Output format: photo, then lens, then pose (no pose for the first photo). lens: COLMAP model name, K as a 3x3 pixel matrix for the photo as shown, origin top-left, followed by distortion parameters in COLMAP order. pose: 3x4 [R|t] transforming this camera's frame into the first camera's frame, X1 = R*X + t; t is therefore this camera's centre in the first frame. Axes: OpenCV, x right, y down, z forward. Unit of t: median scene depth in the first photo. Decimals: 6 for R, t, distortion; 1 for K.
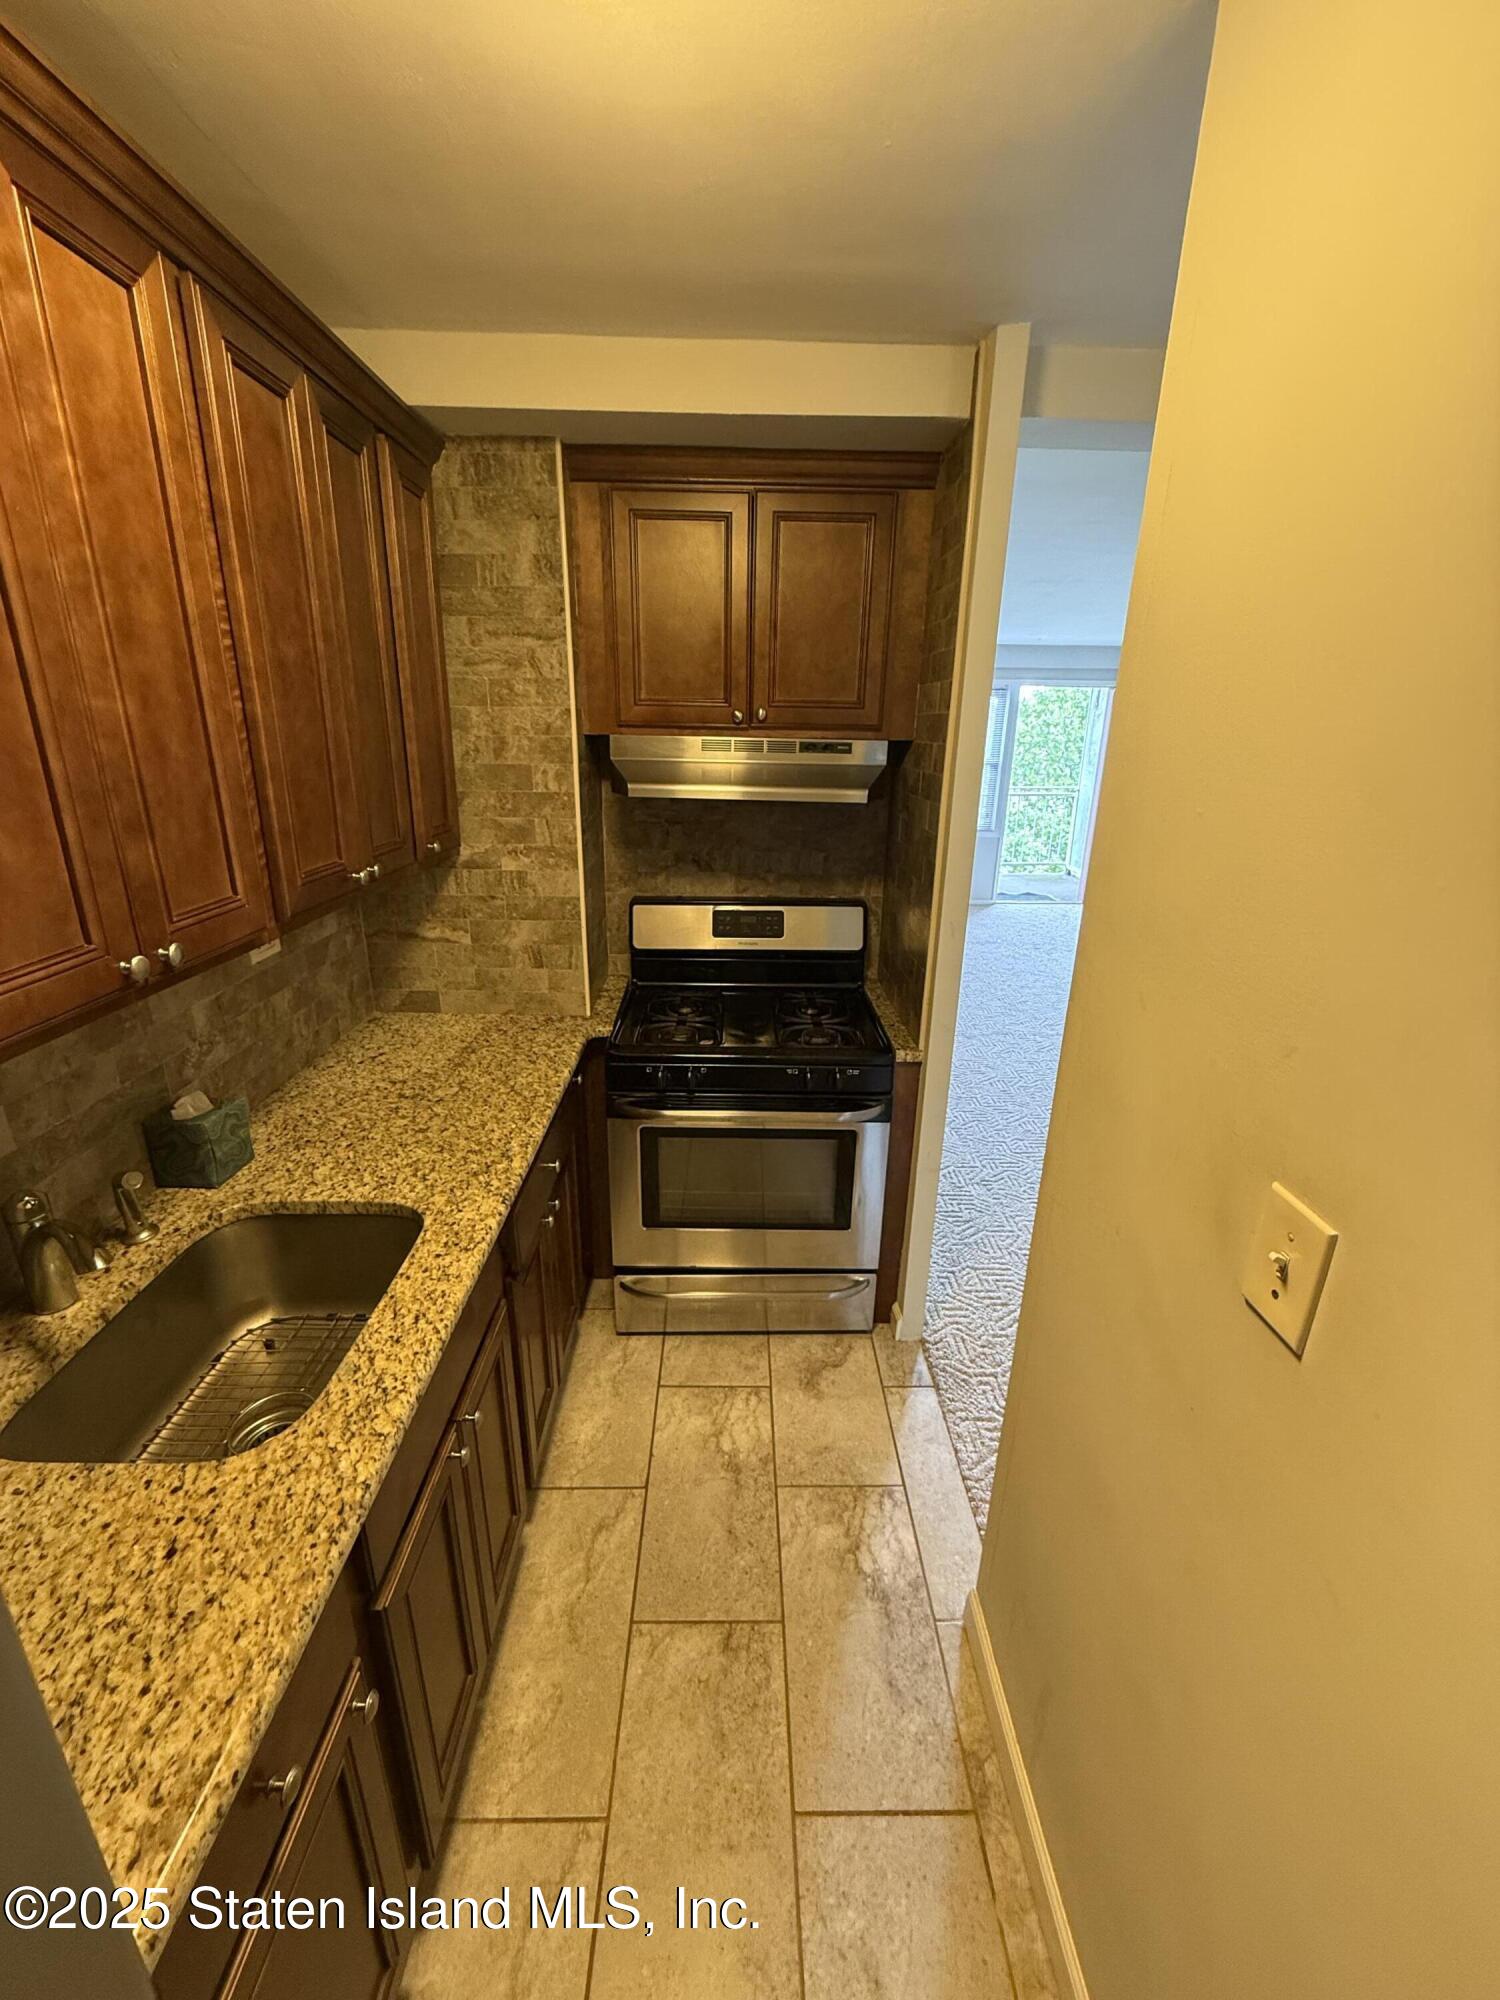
lens RADIAL K [[810.2, 0, 750.0], [0, 810.2, 1000.0], [0, 0, 1]] dist [0.001265, -0.000024]
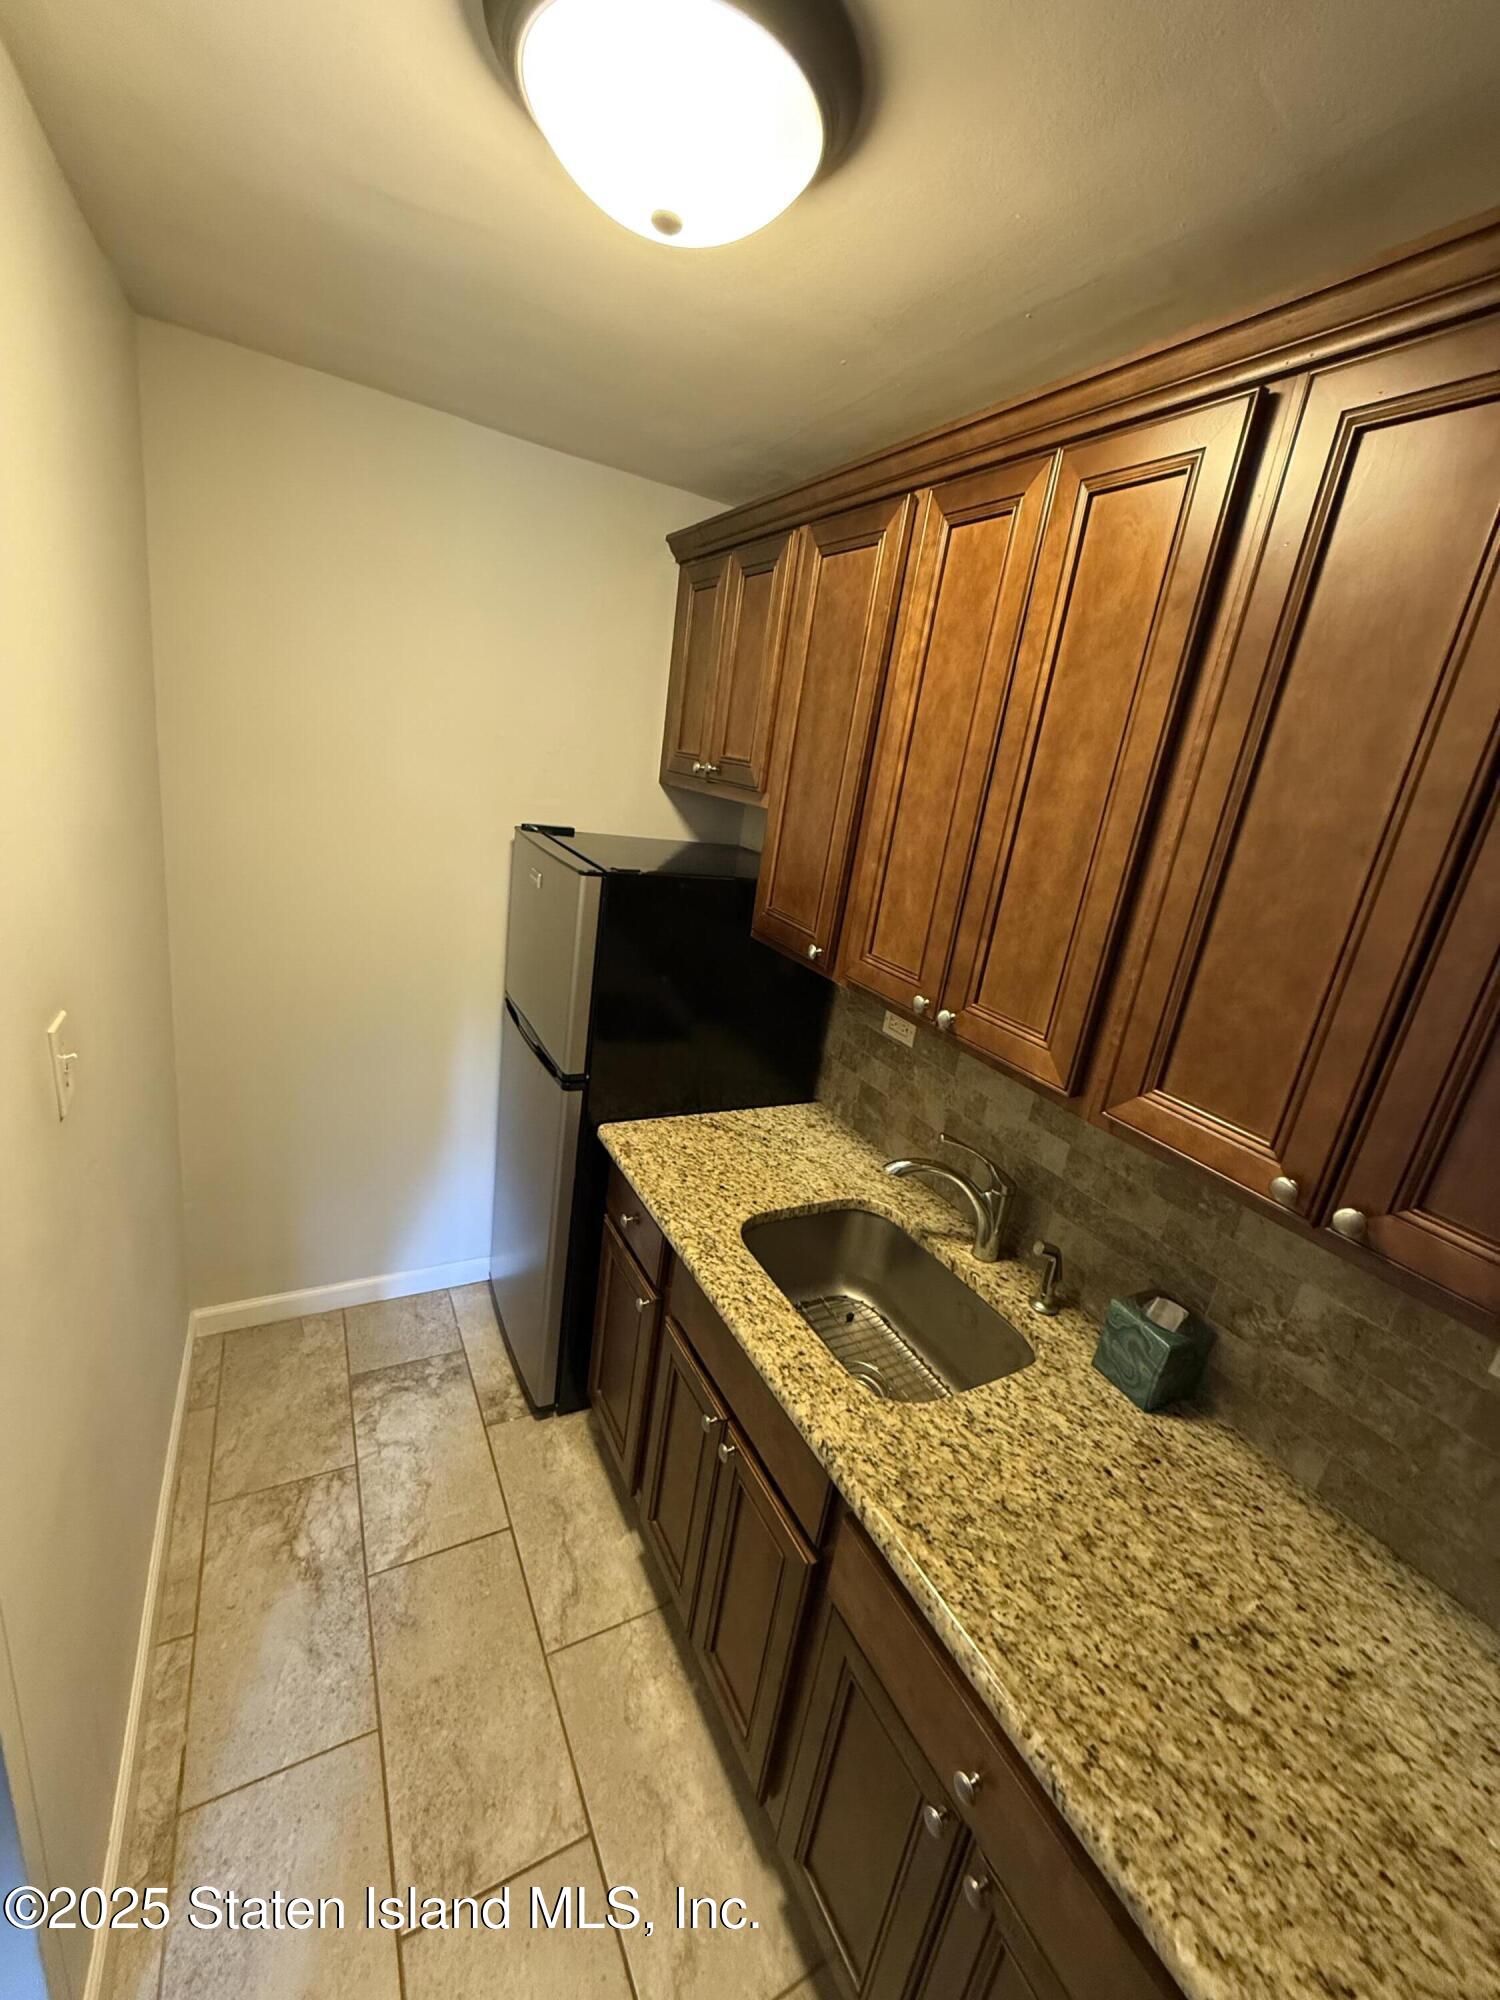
lens RADIAL K [[810.2, 0, 750.0], [0, 810.2, 1000.0], [0, 0, 1]] dist [0.001265, -0.000024]
pose [[-0.876607, -0.000280, -0.481208, 0.115353], [-0.293477, 0.792808, 0.534159, -0.421844], [0.381356, 0.609471, -0.695063, 1.095793]]
